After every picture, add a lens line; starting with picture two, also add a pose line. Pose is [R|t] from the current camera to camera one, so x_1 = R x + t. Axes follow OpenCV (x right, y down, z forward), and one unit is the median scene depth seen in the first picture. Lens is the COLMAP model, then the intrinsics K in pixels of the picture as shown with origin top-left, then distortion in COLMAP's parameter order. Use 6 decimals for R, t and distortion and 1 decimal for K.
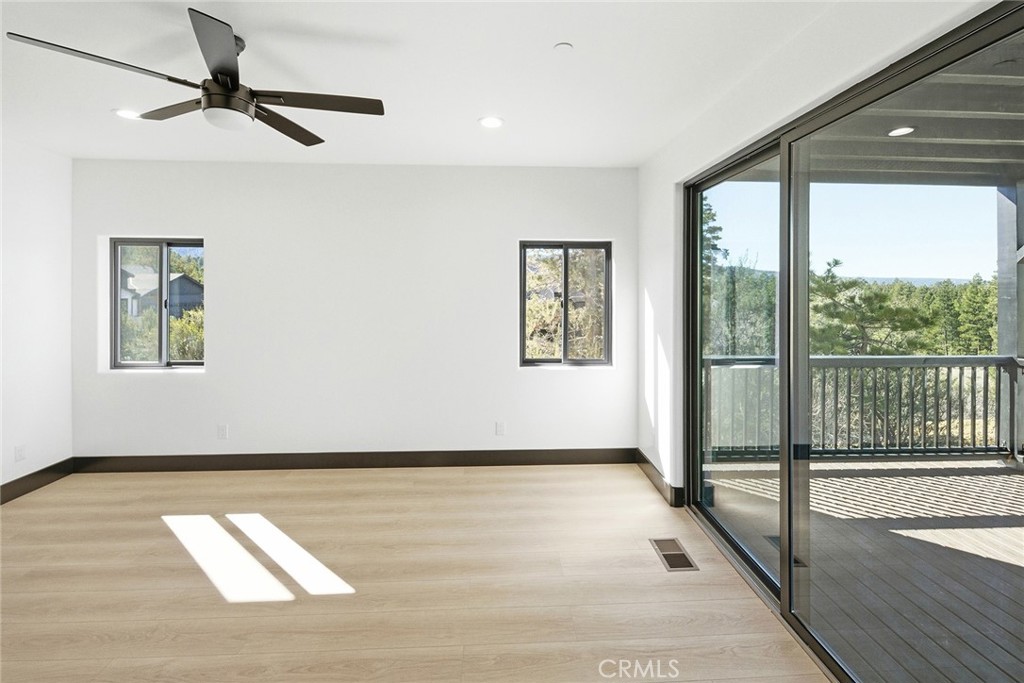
lens RADIAL K [[457.9, 0, 519.6], [0, 457.9, 289.2], [0, 0, 1]] dist [0.000362, -0.000698]
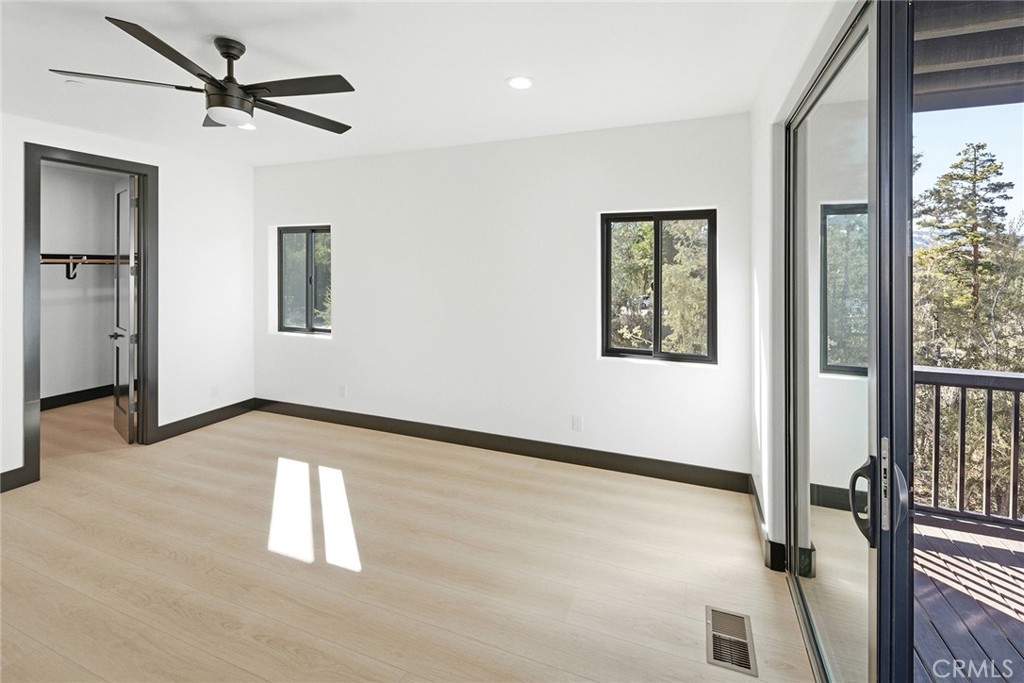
lens RADIAL K [[449.7, 0, 516.1], [0, 449.7, 265.6], [0, 0, 1]] dist [0.001988, 0.000207]
pose [[0.909866, -0.001065, -0.414902, 0.222038], [-0.000063, 0.999996, -0.002706, -0.003674], [0.414903, 0.002488, 0.909862, 0.148150]]
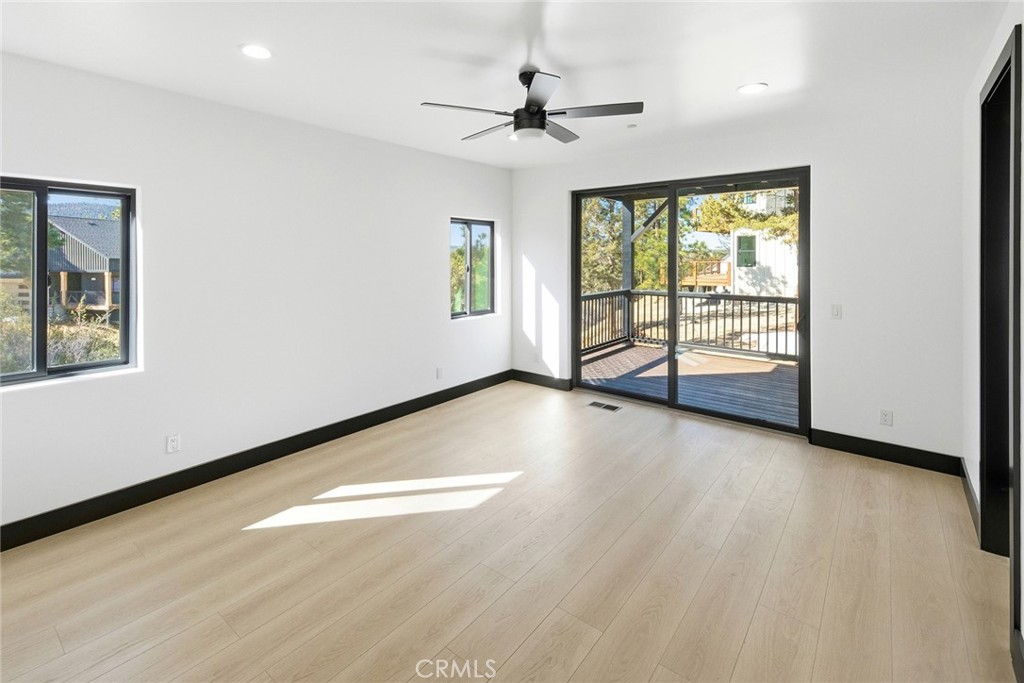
lens RADIAL K [[471.2, 0, 510.2], [0, 471.2, 253.5], [0, 0, 1]] dist [-0.000762, -0.000086]
pose [[0.655680, 0.001050, 0.755038, -0.880863], [-0.003703, 0.999991, 0.001826, -0.011369], [-0.755030, -0.003993, 0.655679, 0.054993]]
